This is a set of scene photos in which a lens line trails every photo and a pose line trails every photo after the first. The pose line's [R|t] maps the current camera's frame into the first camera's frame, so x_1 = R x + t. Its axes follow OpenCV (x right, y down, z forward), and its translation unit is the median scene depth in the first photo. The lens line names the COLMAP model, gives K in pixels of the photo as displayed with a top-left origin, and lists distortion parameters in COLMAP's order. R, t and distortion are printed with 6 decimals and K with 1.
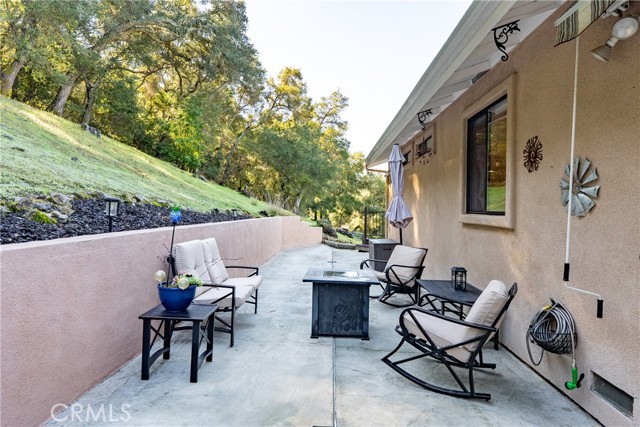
lens RADIAL K [[382.2, 0, 320.0], [0, 382.2, 213.5], [0, 0, 1]] dist [-0.001137, -0.000204]
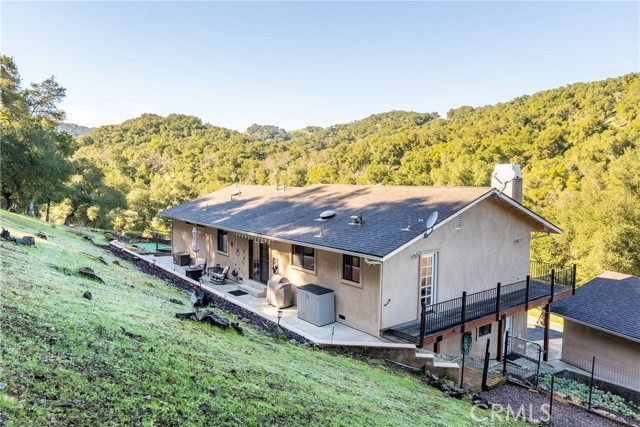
lens RADIAL K [[446.7, 0, 320.0], [0, 446.7, 213.5], [0, 0, 1]] dist [0.001749, 0.000752]
pose [[0.775223, -0.053461, 0.629421, -0.156026], [0.008534, 0.997208, 0.074189, -0.065411], [-0.631630, -0.052141, 0.773515, -0.298855]]
